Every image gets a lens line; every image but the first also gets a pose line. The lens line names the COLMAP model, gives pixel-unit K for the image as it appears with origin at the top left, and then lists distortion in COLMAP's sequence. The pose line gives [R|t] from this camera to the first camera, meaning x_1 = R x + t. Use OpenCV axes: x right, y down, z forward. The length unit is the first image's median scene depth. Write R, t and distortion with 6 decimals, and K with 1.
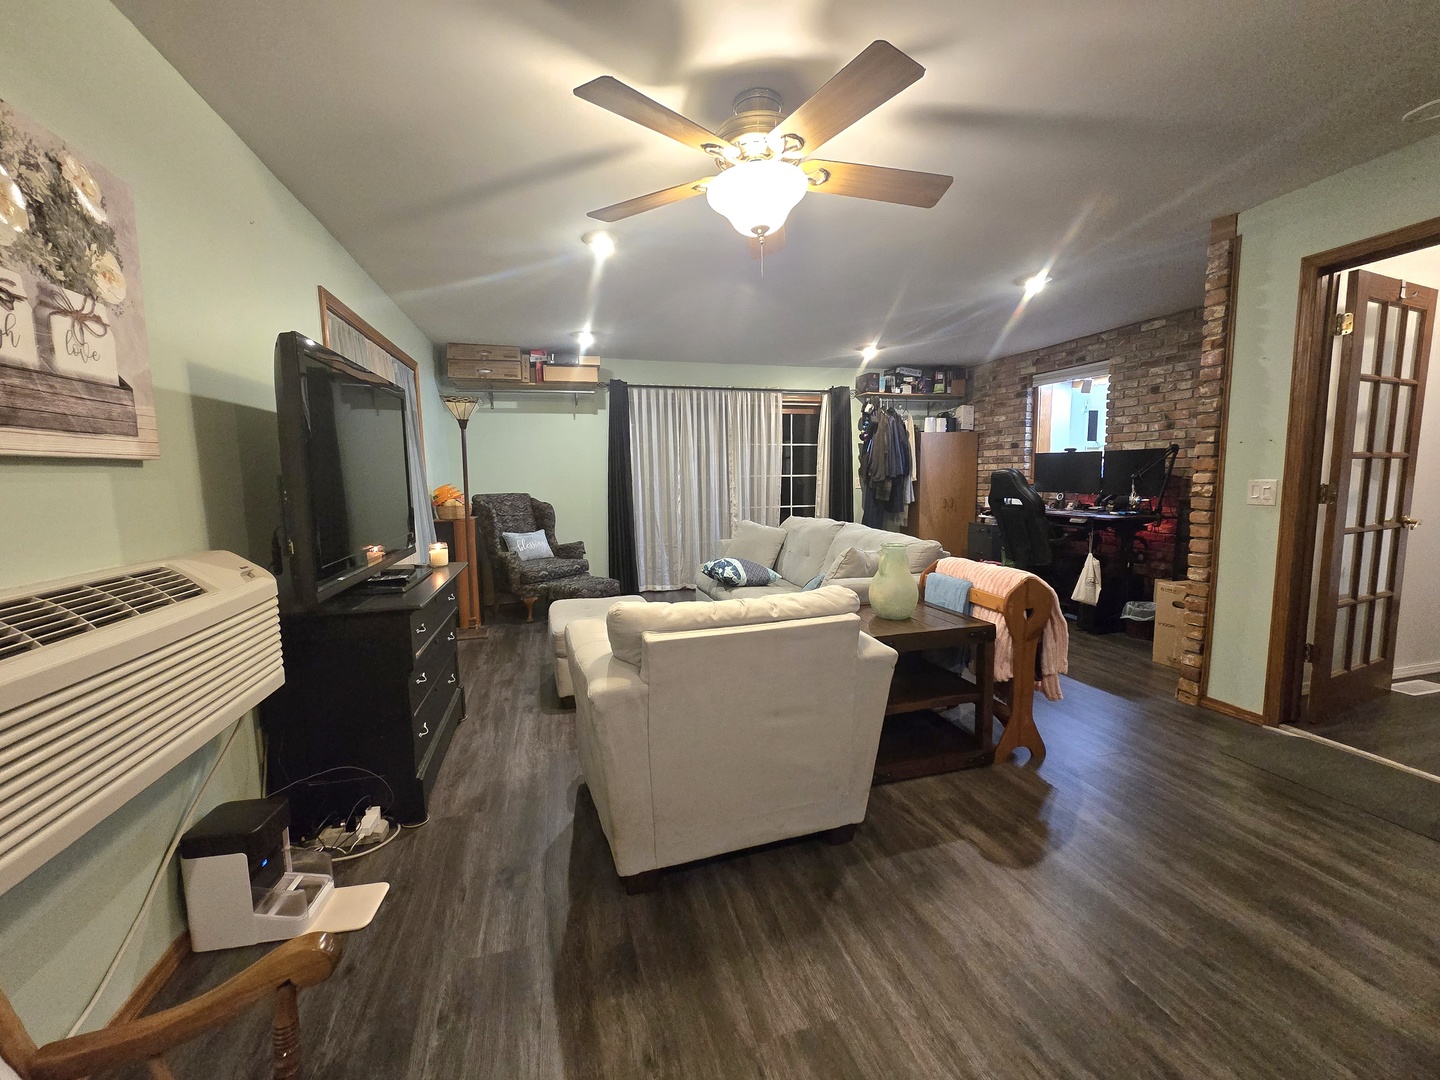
lens RADIAL K [[593.9, 0, 720.0], [0, 593.9, 540.0], [0, 0, 1]] dist [0.000373, -0.000141]
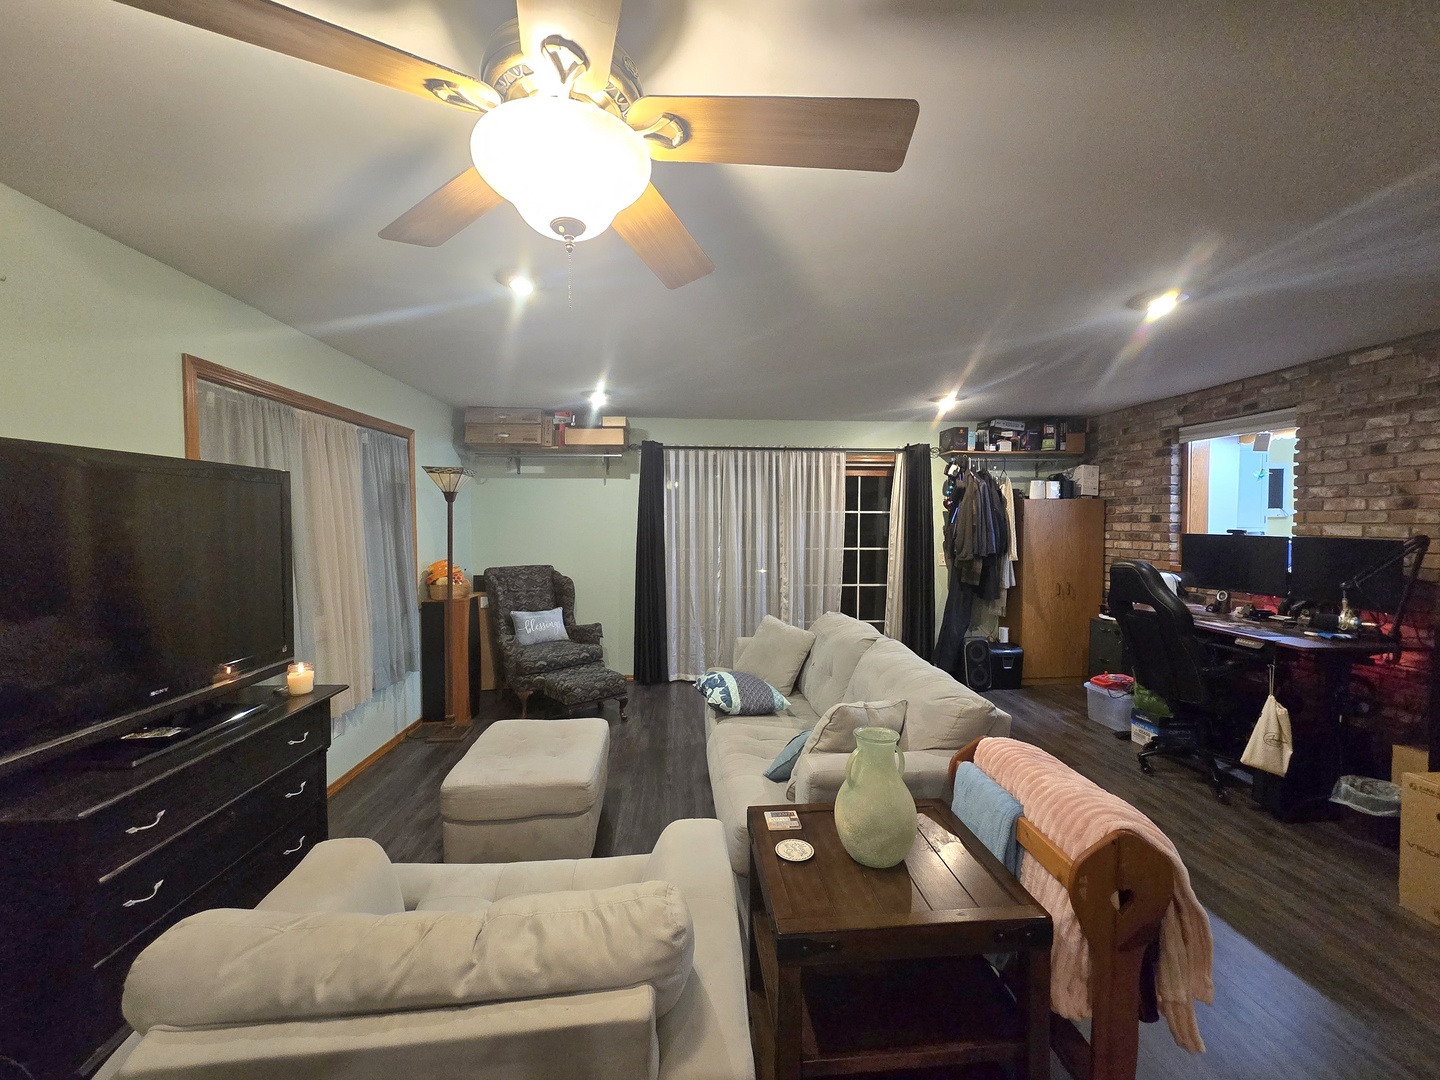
lens RADIAL K [[592.1, 0, 720.0], [0, 592.1, 540.0], [0, 0, 1]] dist [-0.010889, 0.005617]
pose [[0.978606, 0.020688, -0.204701, 0.110812], [-0.036151, 0.996743, -0.072091, -0.059373], [0.202543, 0.077949, 0.976166, 0.160449]]
